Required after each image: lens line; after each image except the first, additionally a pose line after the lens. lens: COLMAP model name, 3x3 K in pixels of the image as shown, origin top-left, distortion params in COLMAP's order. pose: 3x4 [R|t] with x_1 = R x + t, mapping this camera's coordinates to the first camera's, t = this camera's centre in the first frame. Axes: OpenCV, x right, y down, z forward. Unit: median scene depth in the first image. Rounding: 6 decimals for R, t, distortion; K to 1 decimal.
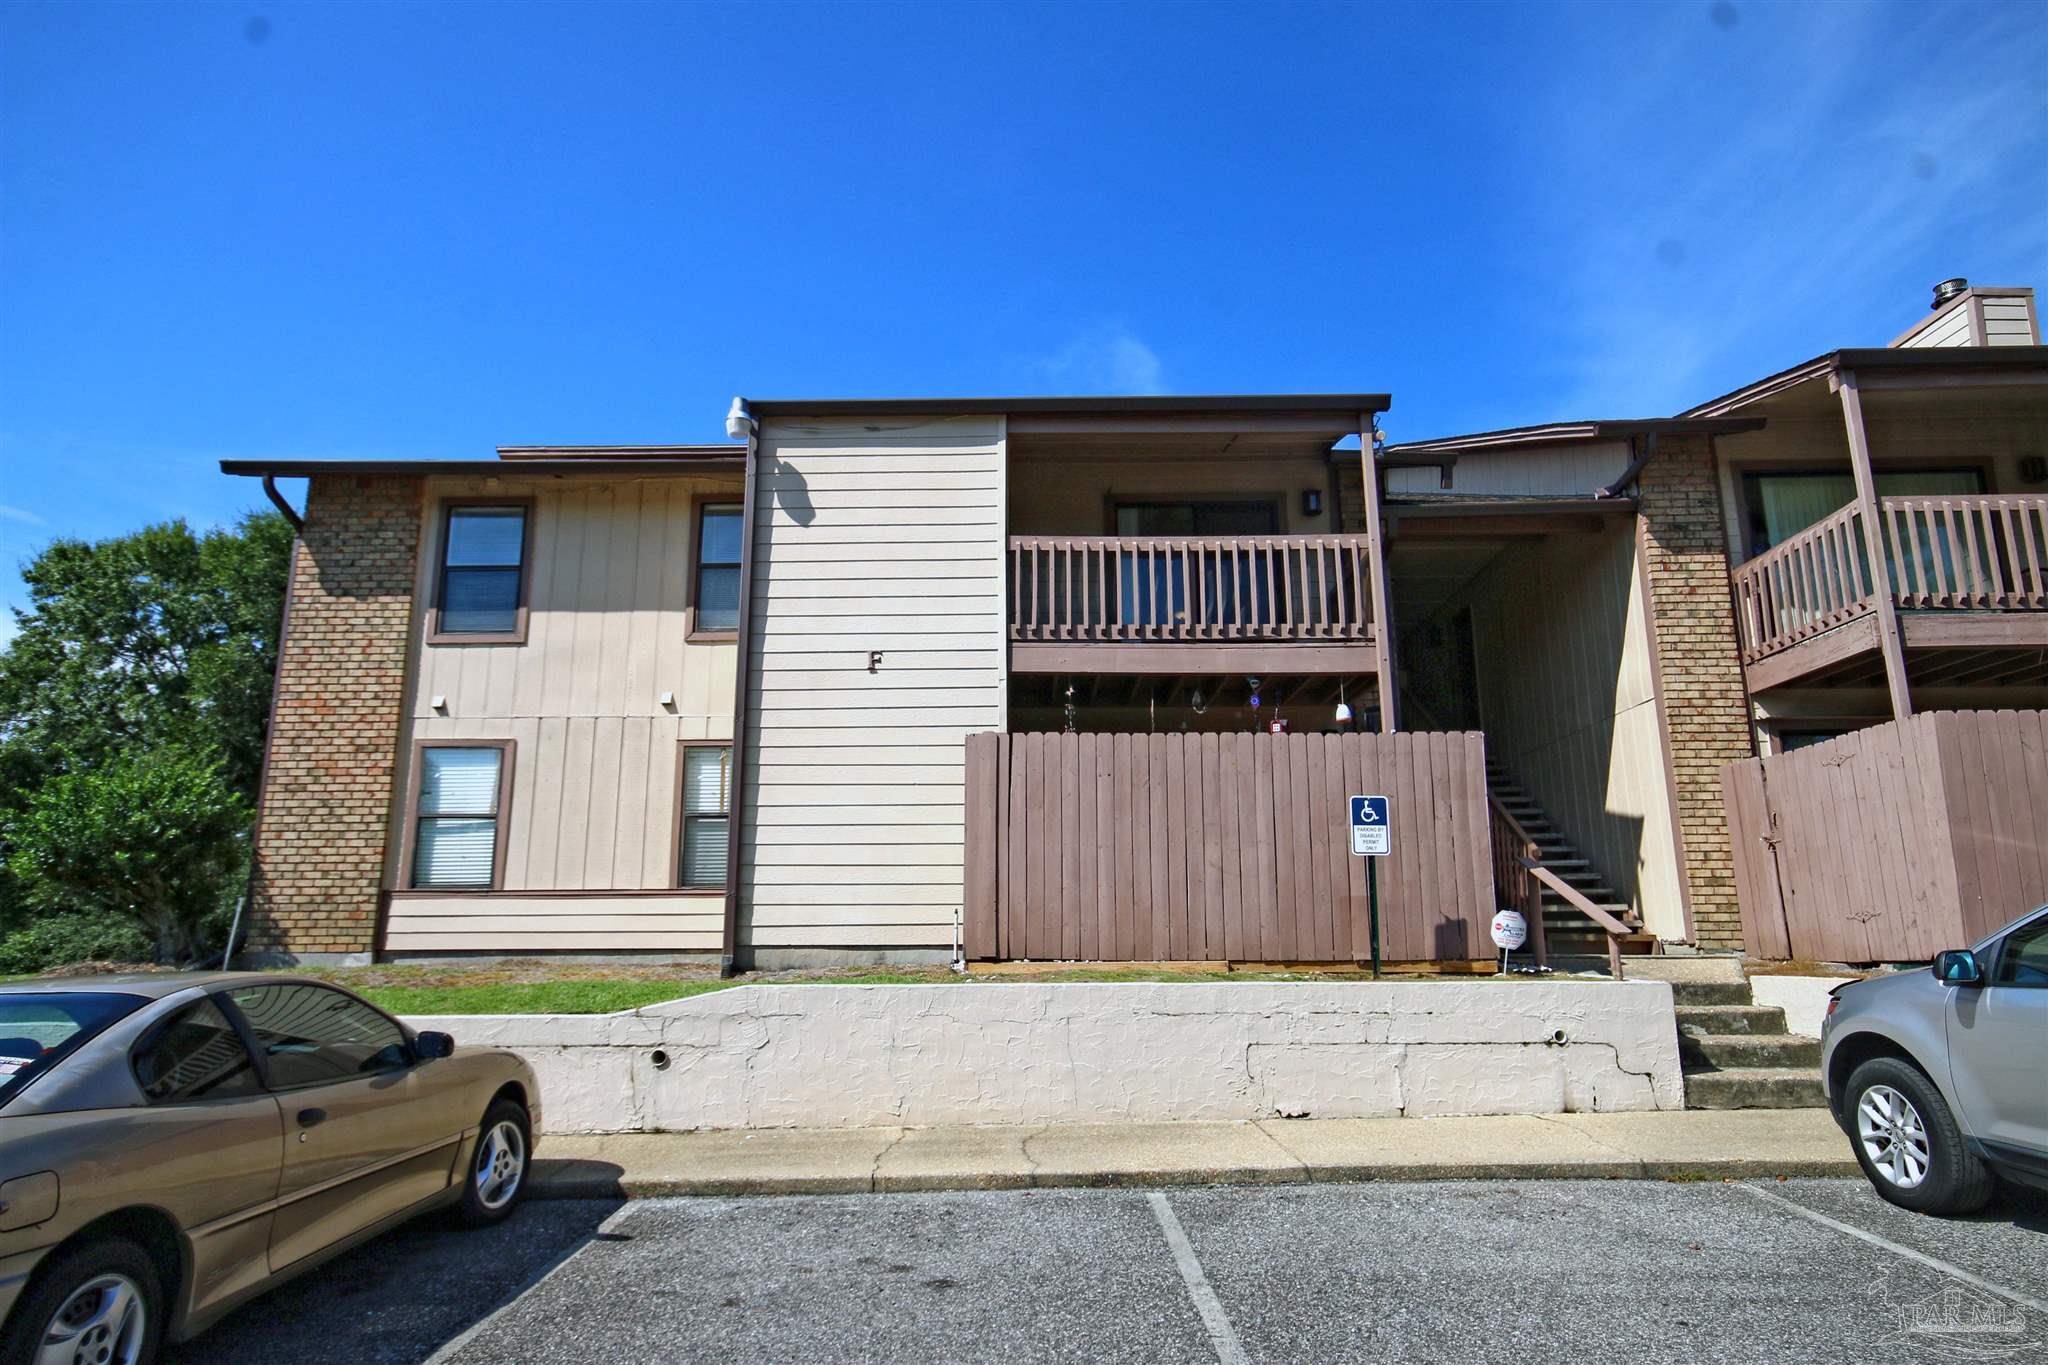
lens RADIAL K [[1187.8, 0, 1021.9], [0, 1187.8, 683.5], [0, 0, 1]] dist [0.004058, 0.000970]
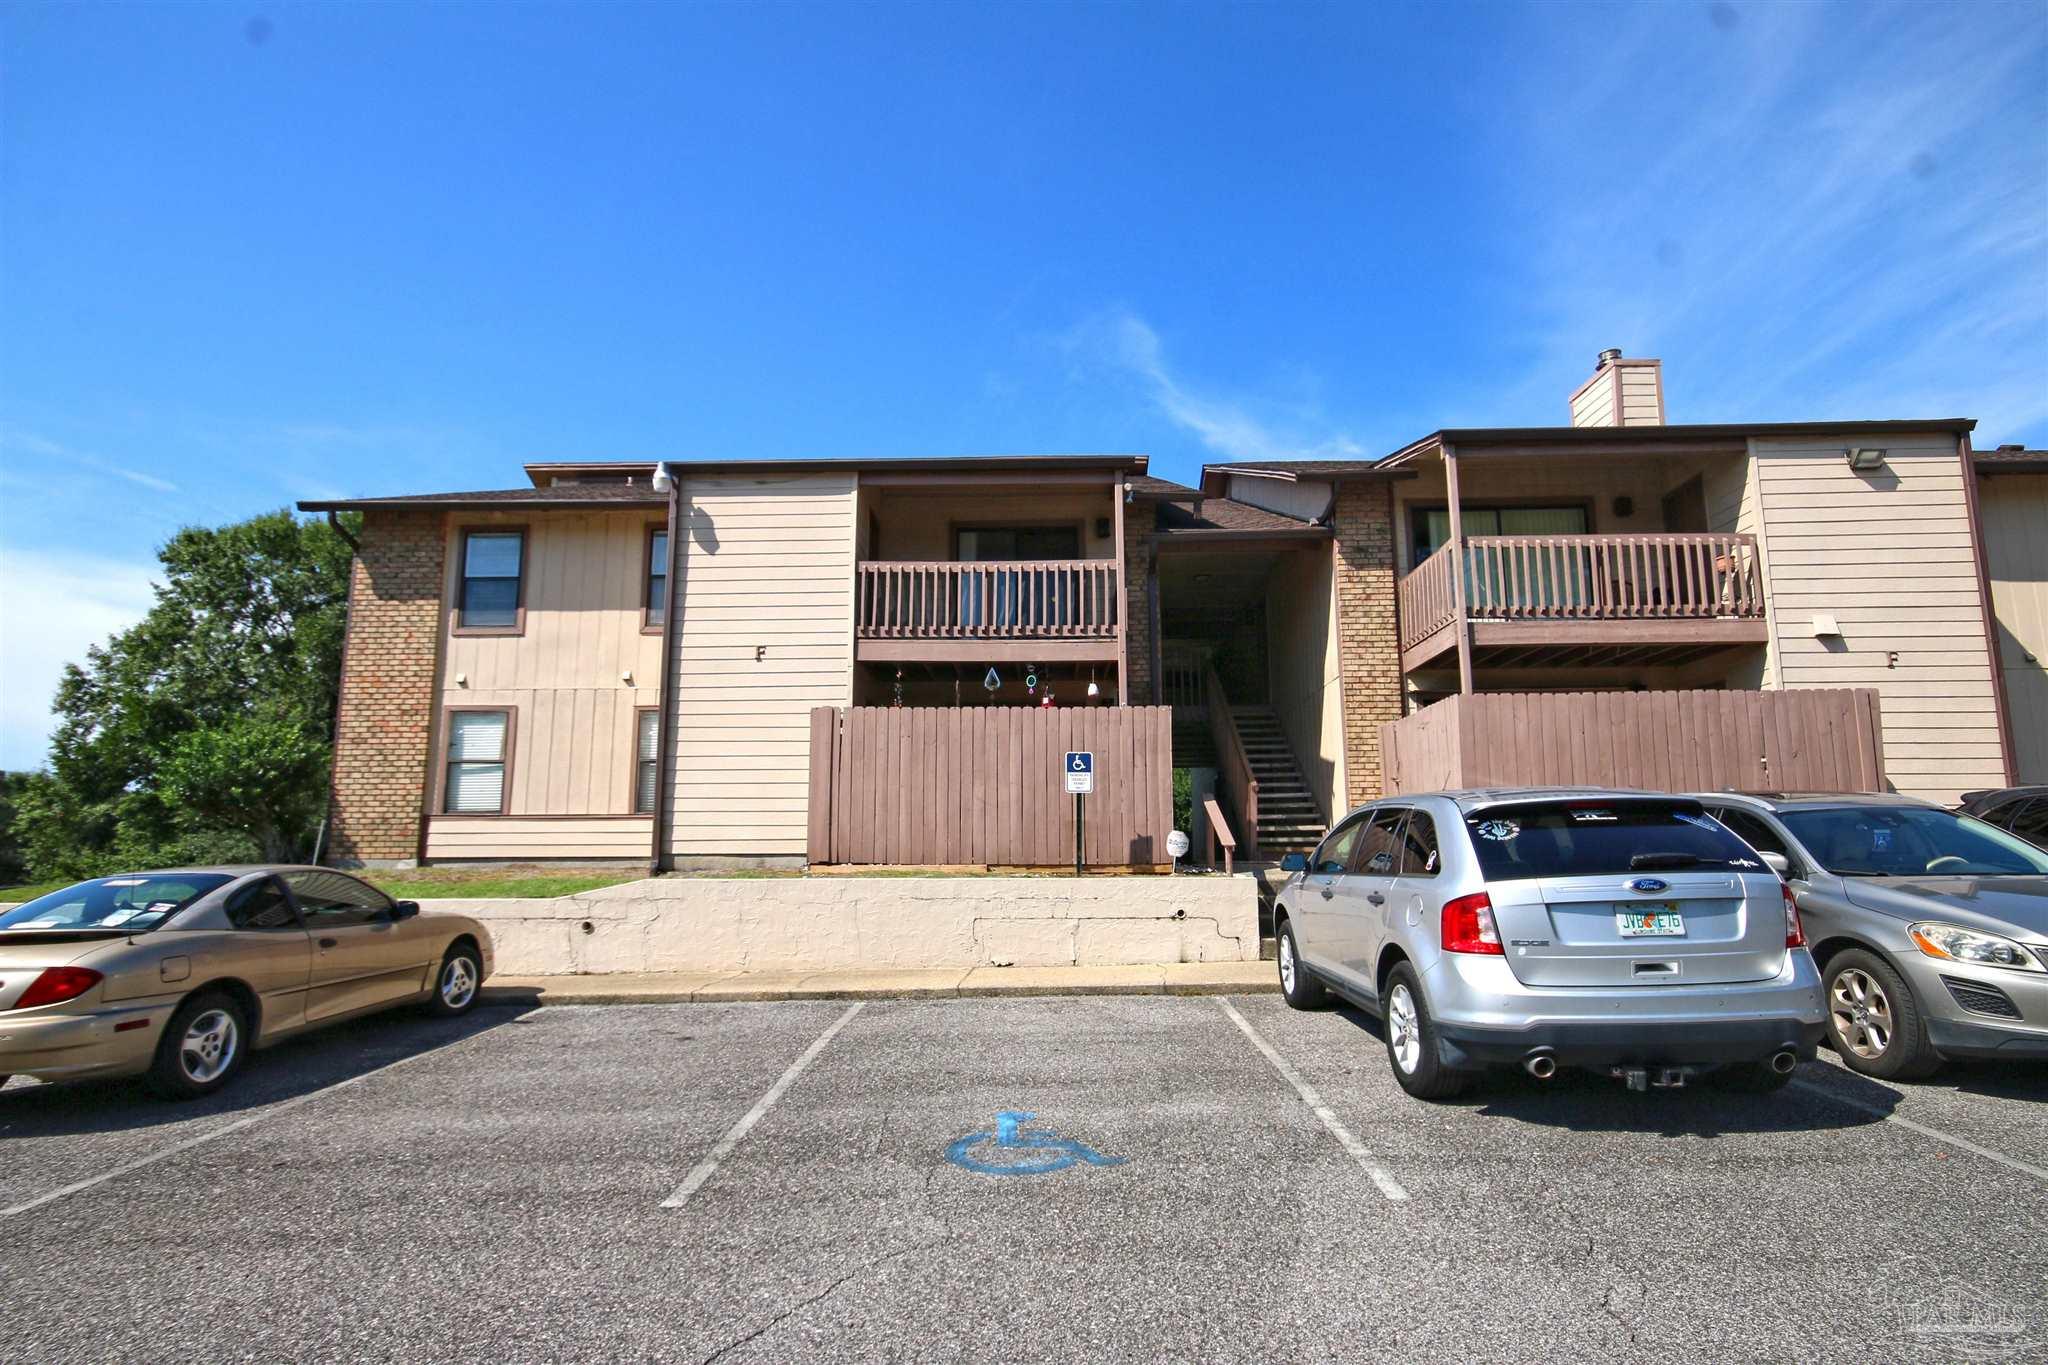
lens RADIAL K [[1051.2, 0, 1019.4], [0, 1051.2, 684.6], [0, 0, 1]] dist [-0.006030, 0.003342]
pose [[0.999906, -0.001431, -0.013669, 0.191814], [0.002145, 0.998623, 0.052414, -0.044376], [0.013575, -0.052439, 0.998532, -0.225027]]
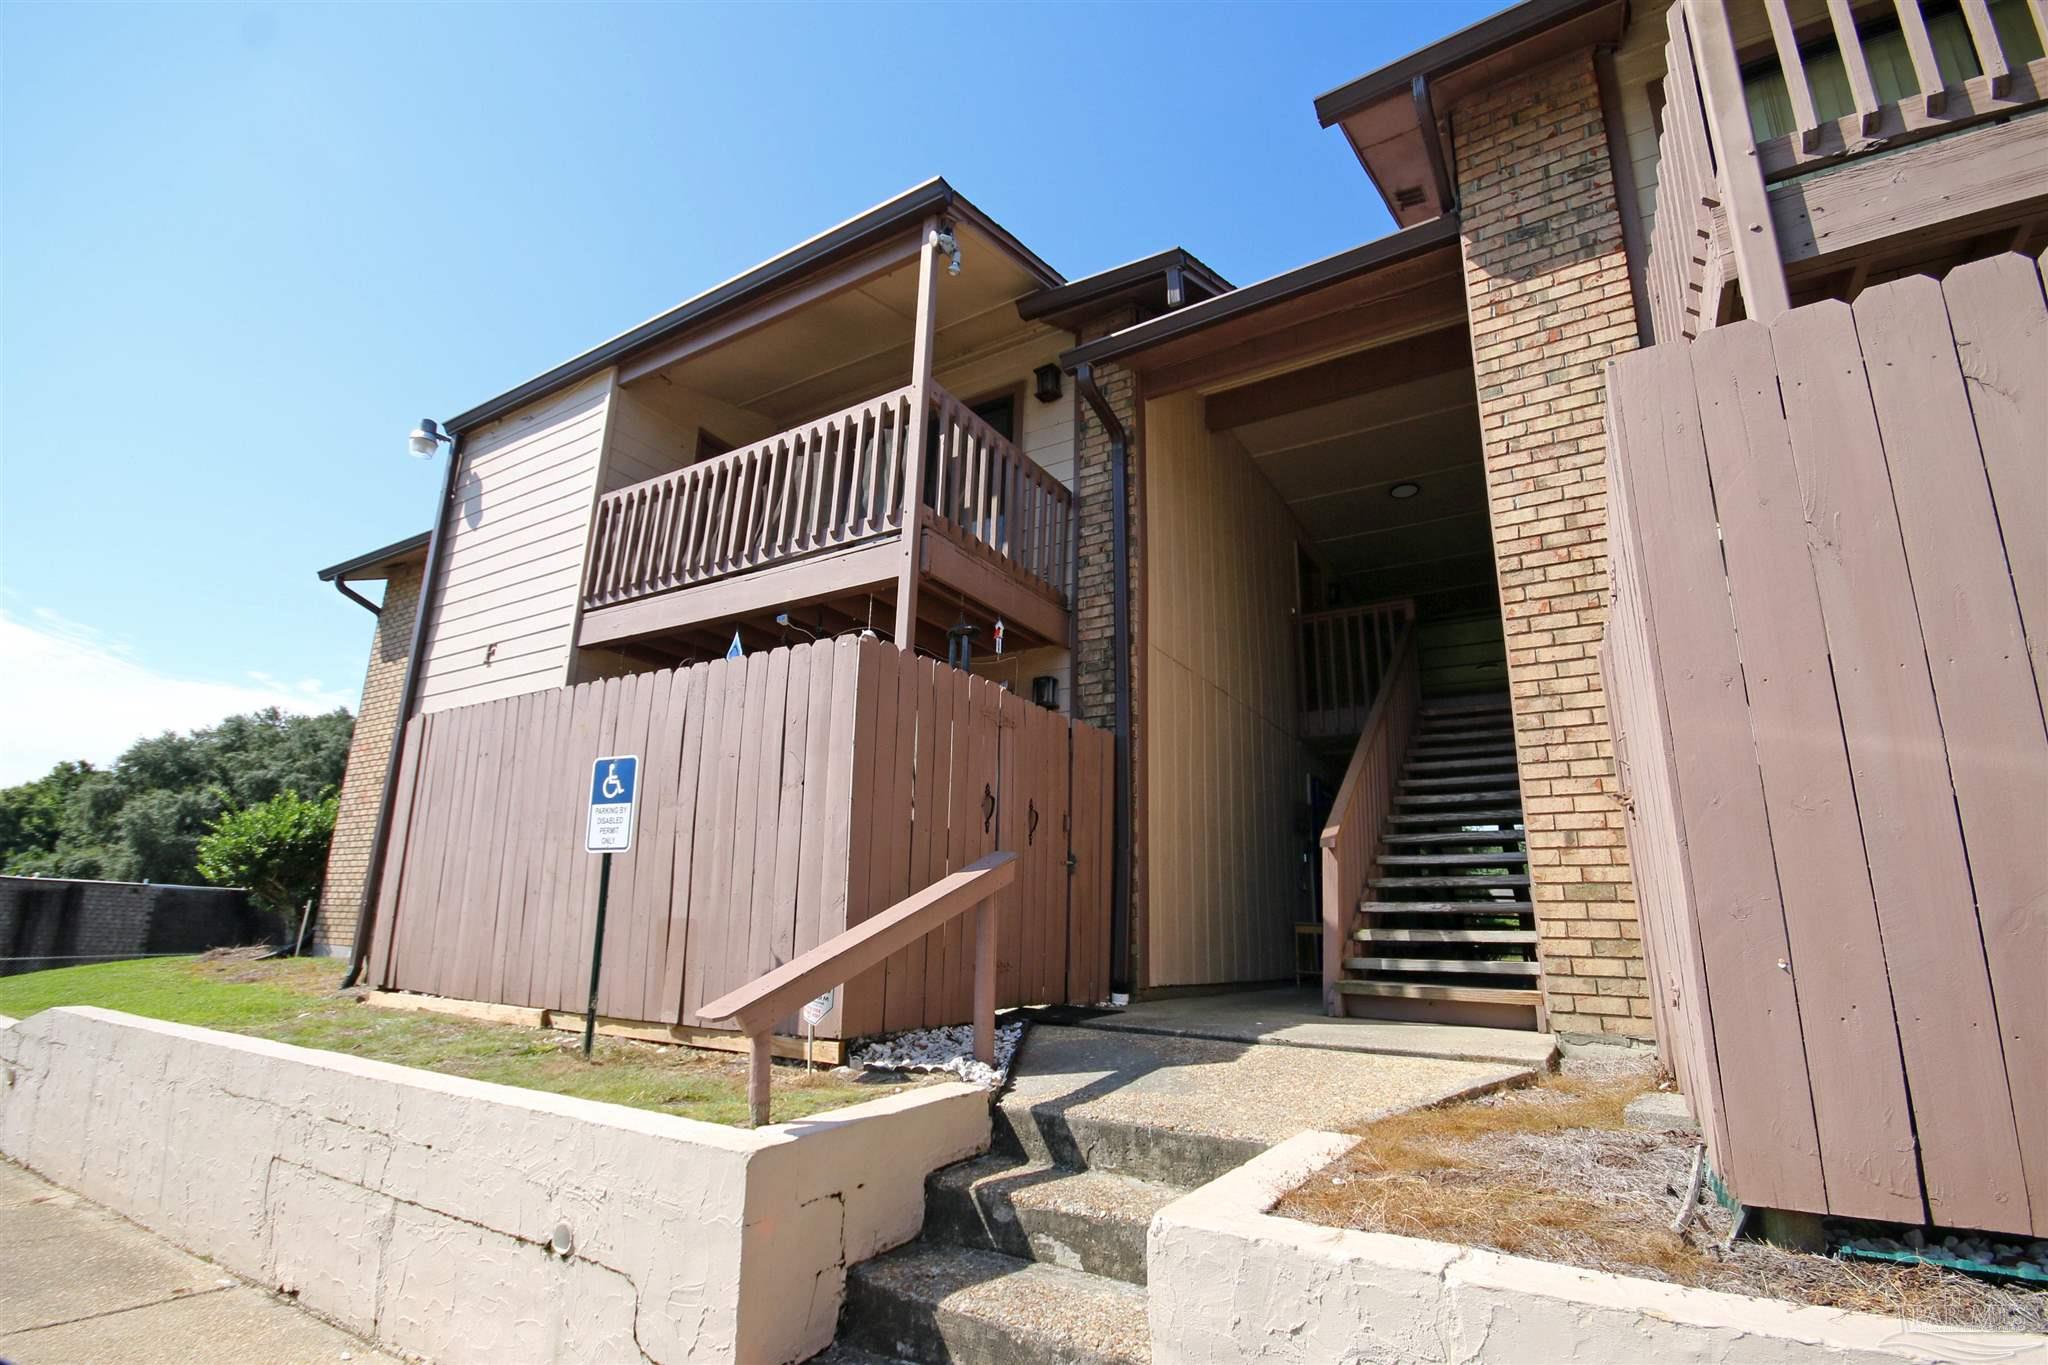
lens RADIAL K [[938.7, 0, 1018.6], [0, 938.7, 681.9], [0, 0, 1]] dist [0.002200, -0.003516]
pose [[0.858486, -0.109492, -0.501012, 0.584912], [0.087998, 0.993904, -0.066424, 0.086663], [0.505230, 0.012936, 0.862888, 0.553054]]
